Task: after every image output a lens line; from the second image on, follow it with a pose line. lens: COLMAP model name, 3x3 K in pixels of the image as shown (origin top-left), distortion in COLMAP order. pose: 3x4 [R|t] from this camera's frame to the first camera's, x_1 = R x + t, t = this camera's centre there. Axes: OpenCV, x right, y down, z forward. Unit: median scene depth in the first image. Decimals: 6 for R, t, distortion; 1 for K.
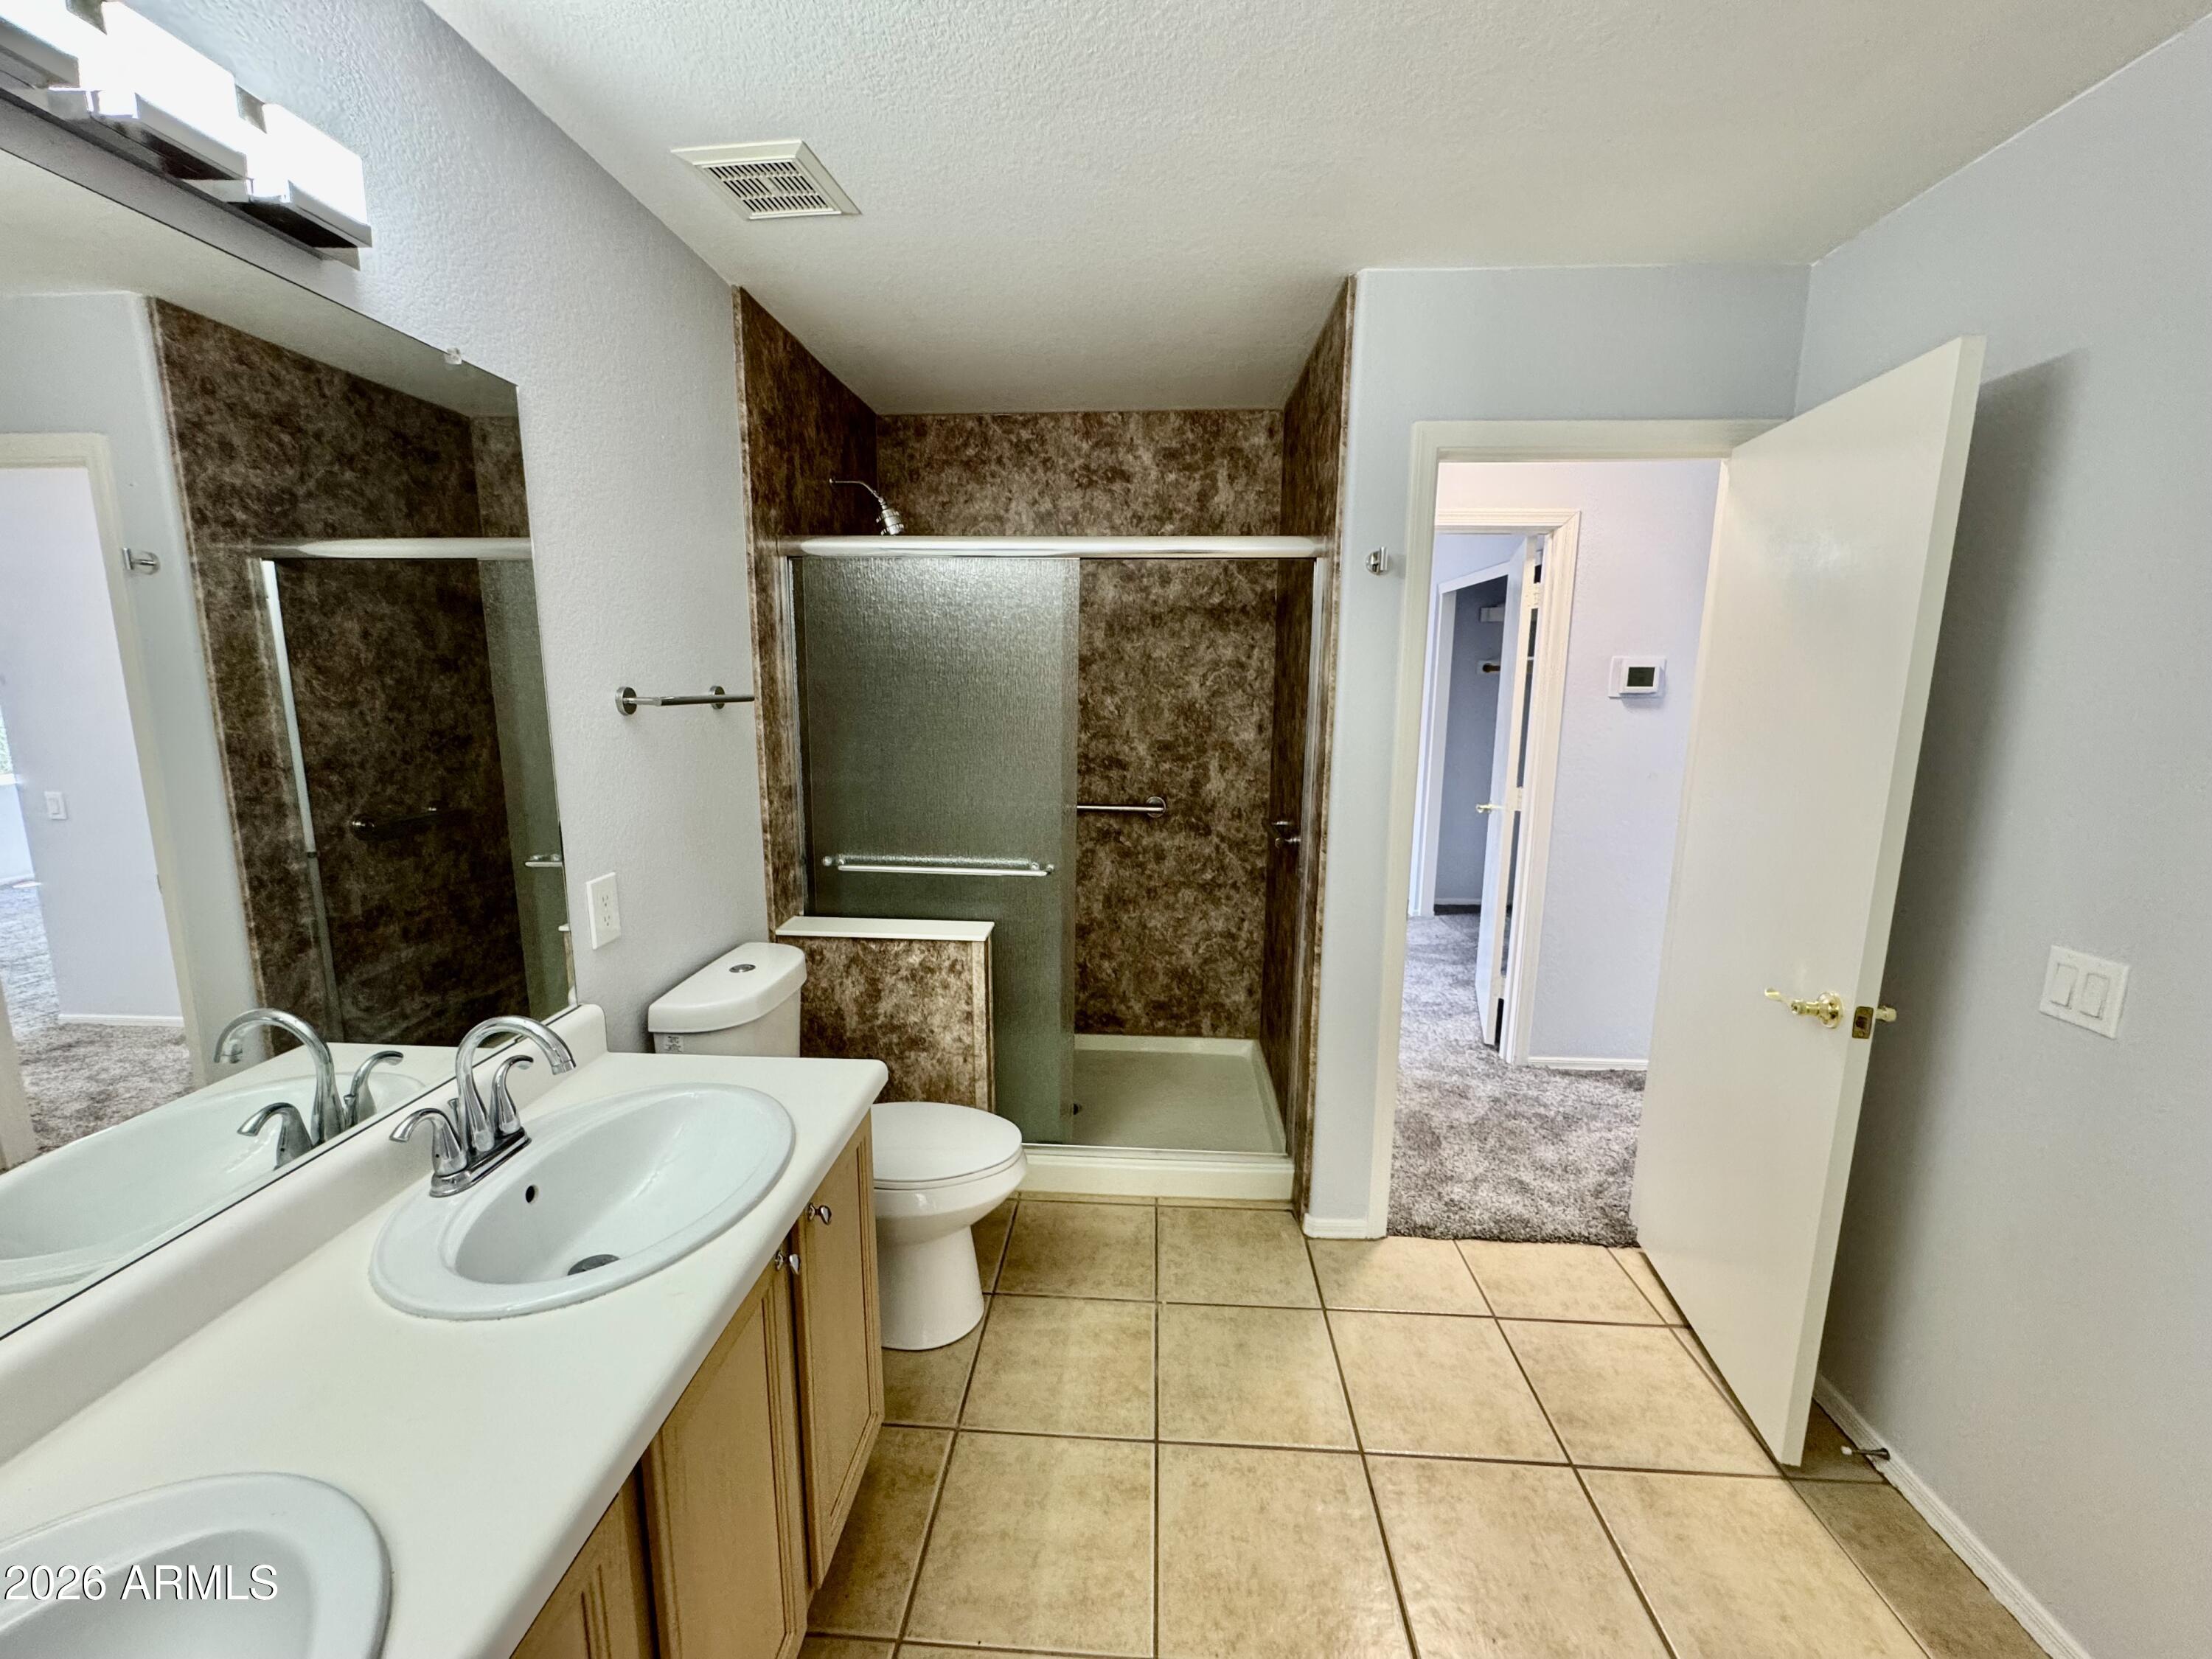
lens RADIAL K [[888.4, 0, 1104.1], [0, 888.4, 828.7], [0, 0, 1]] dist [-0.003740, 0.000412]
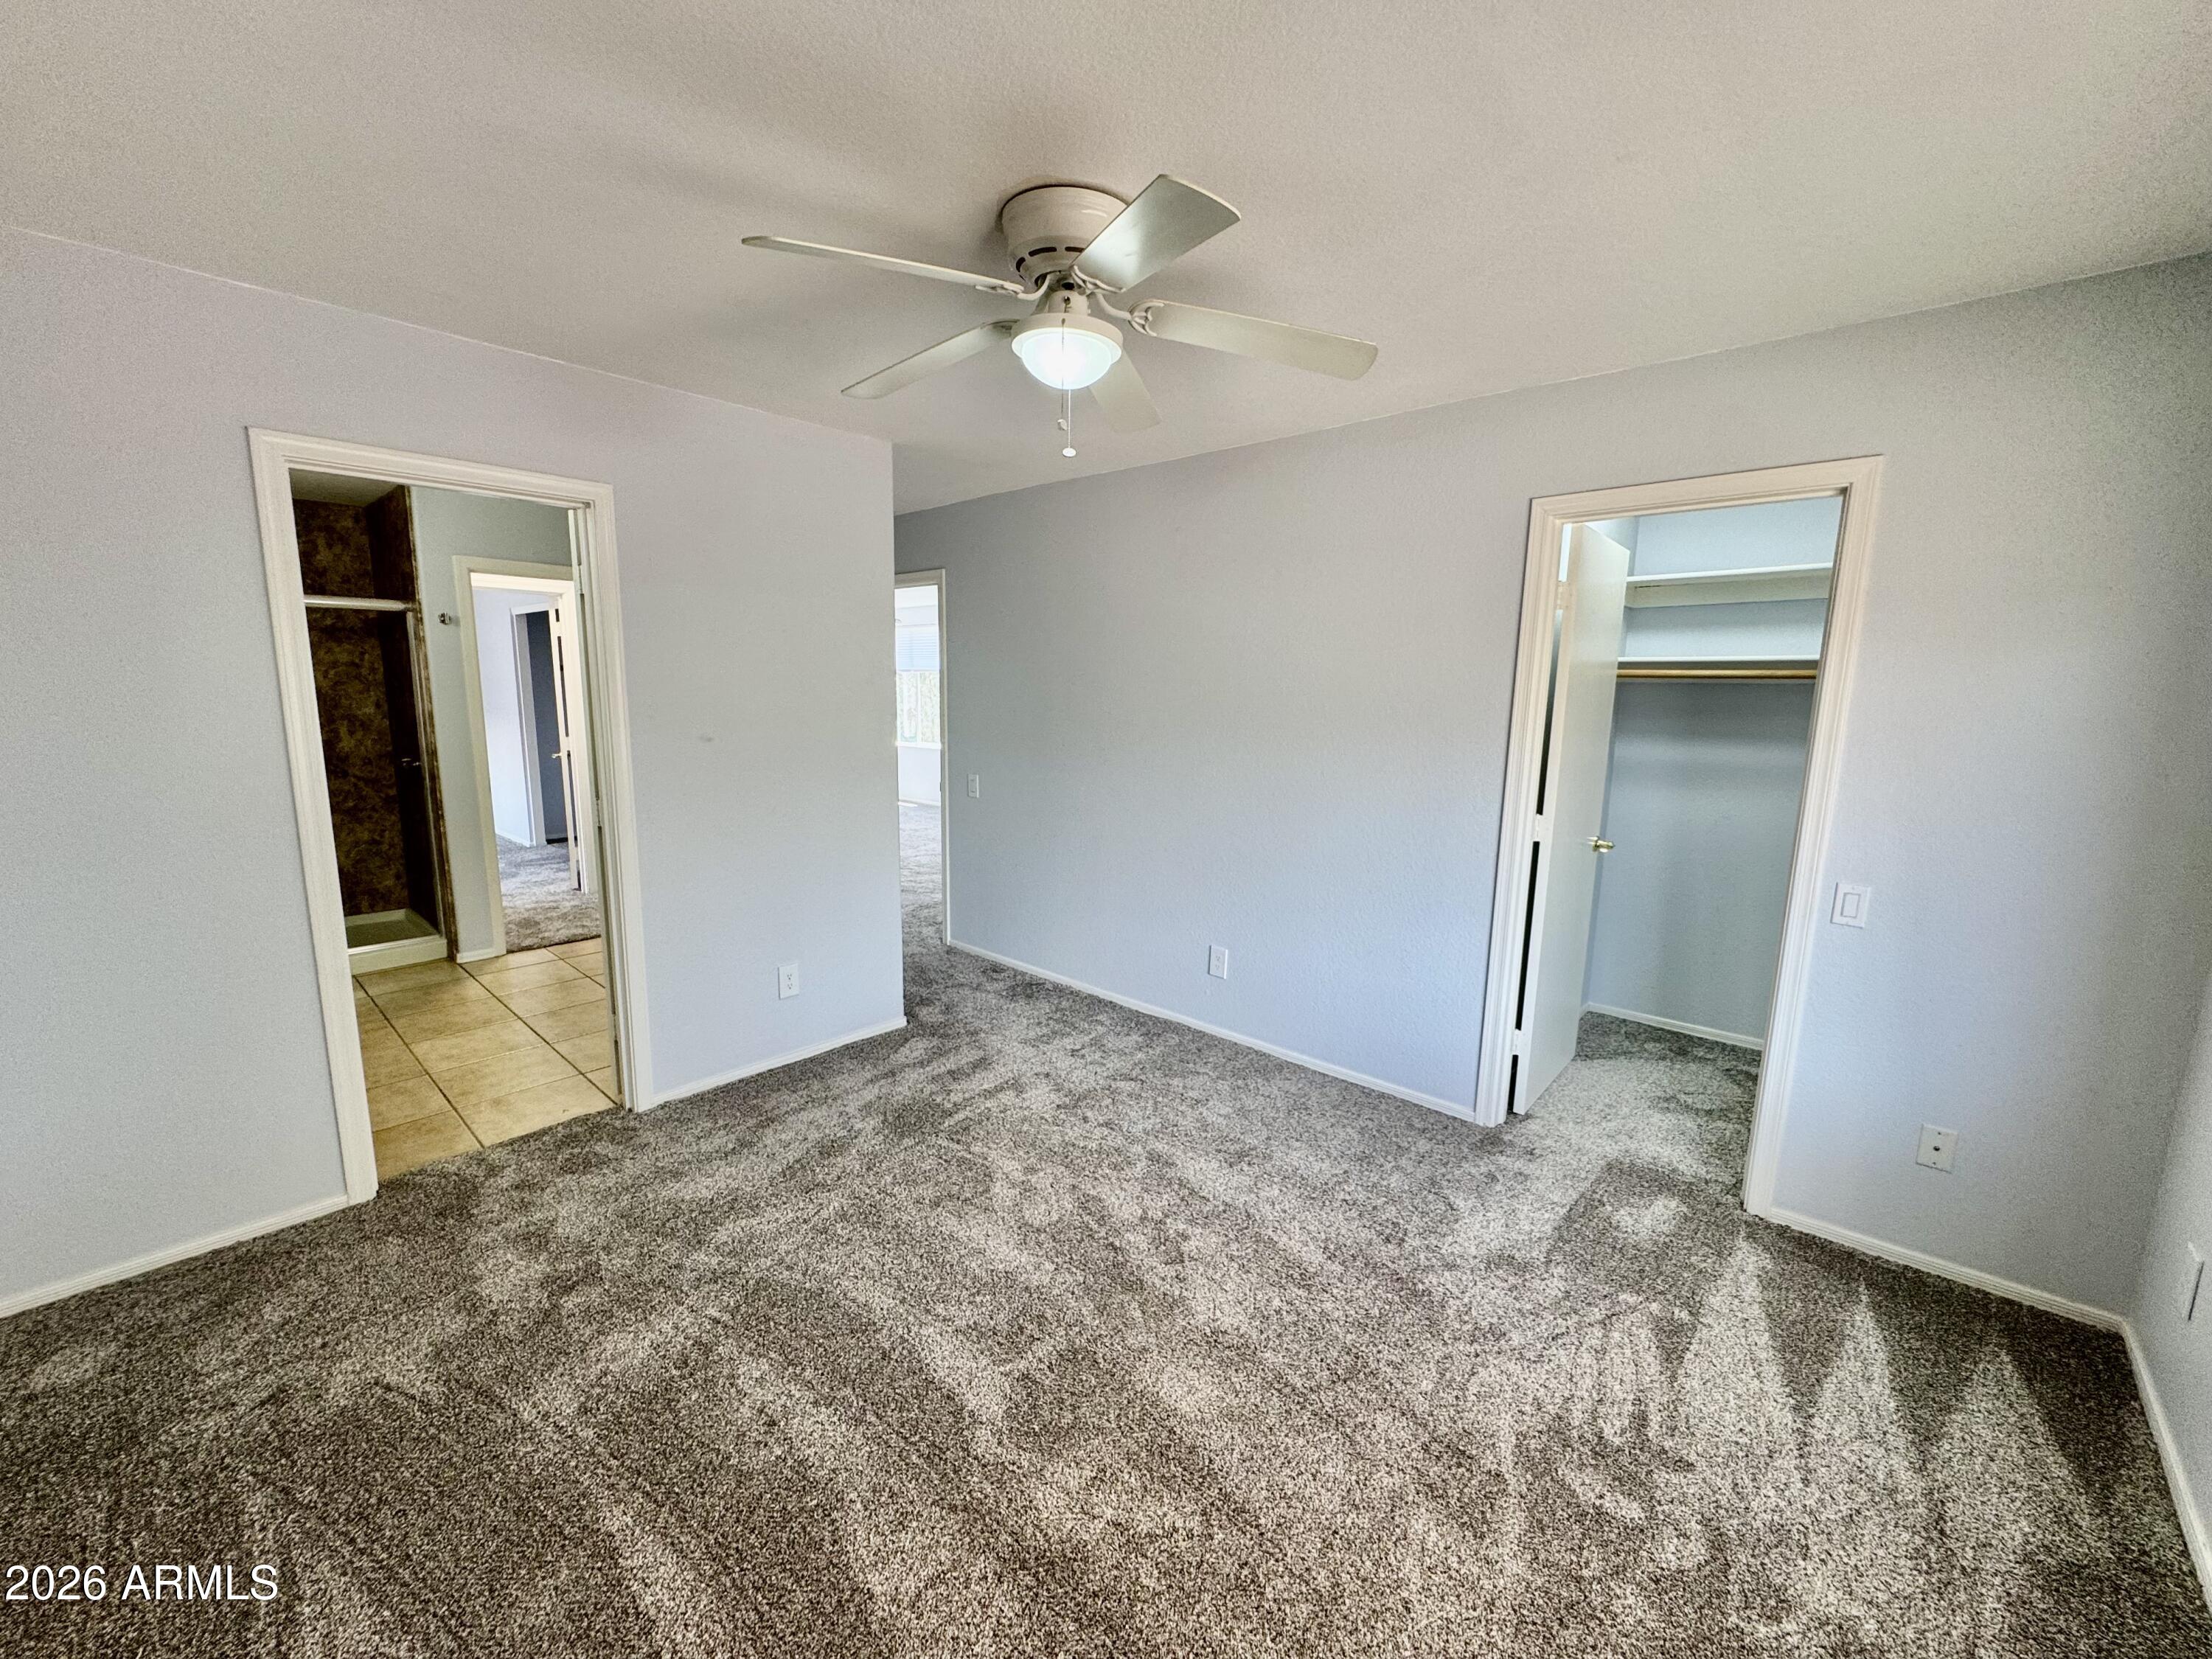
lens RADIAL K [[888.4, 0, 1104.1], [0, 888.4, 828.7], [0, 0, 1]] dist [-0.003740, 0.000412]
pose [[0.631359, -0.121745, 0.765875, -0.247777], [0.124311, 0.990717, 0.055009, 0.182024], [-0.765462, 0.060477, 0.640633, -1.003953]]
